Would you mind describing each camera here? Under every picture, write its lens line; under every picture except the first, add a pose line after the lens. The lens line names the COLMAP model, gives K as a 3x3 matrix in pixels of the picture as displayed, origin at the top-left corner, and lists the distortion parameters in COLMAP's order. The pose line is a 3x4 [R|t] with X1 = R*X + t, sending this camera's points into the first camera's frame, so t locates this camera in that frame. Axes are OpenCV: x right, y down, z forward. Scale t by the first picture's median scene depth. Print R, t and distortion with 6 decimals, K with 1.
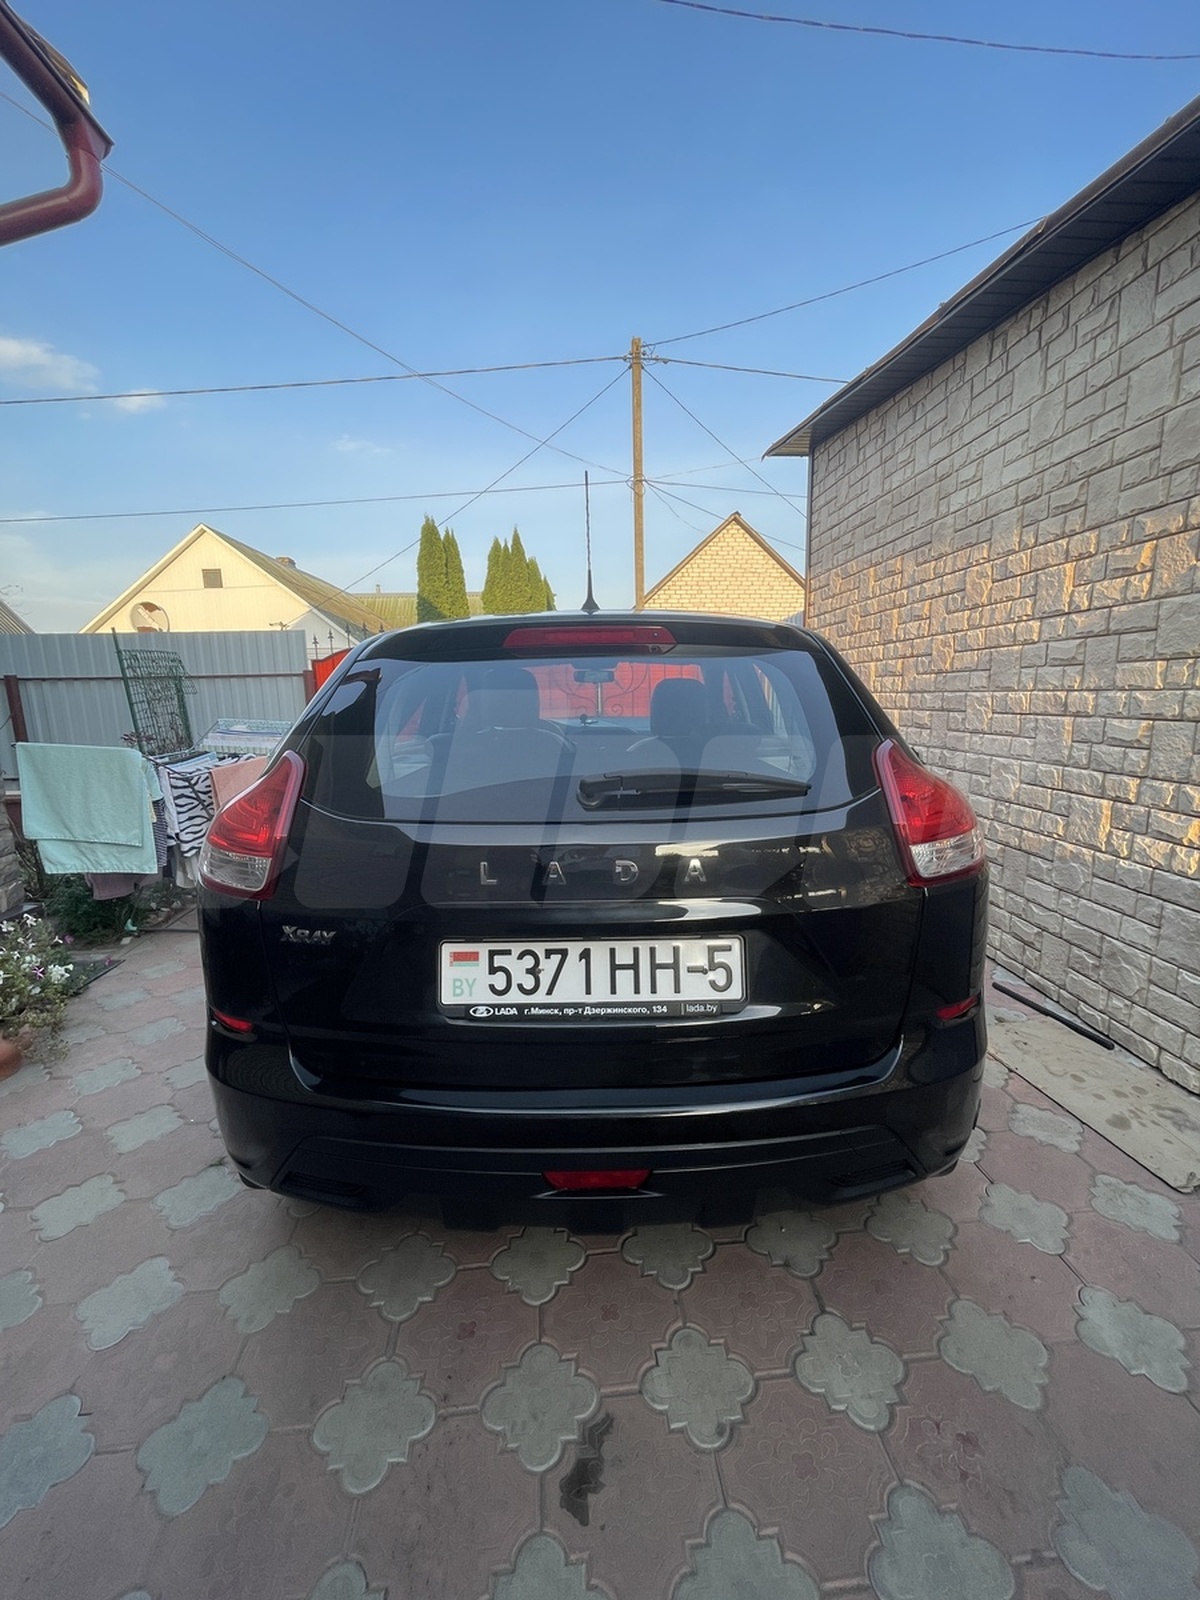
lens RADIAL K [[644.1, 0, 603.8], [0, 644.1, 796.9], [0, 0, 1]] dist [-0.005401, 0.000497]
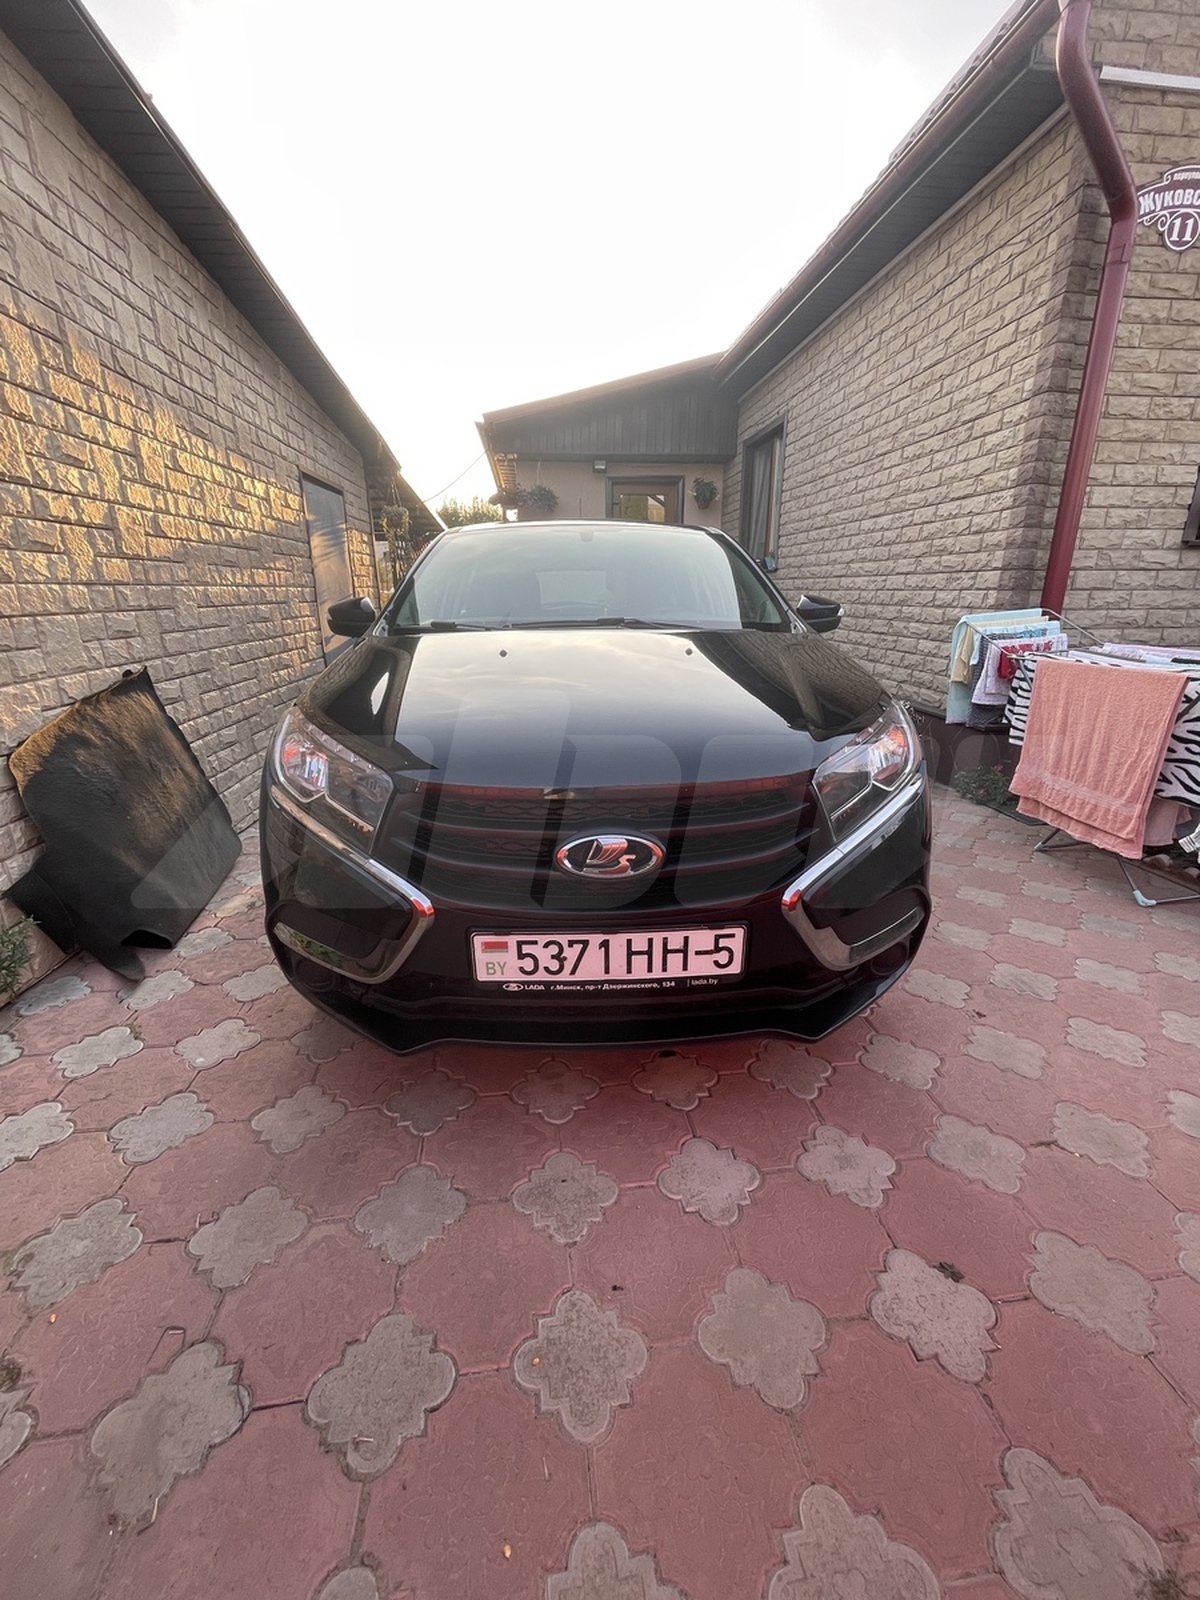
lens RADIAL K [[644.1, 0, 600.0], [0, 644.1, 799.8], [0, 0, 1]] dist [-0.005401, 0.000497]
pose [[-0.999140, 0.034122, -0.023545, -0.002707], [0.019780, 0.891492, 0.452604, -0.410136], [0.036434, 0.451749, -0.891401, 2.757416]]
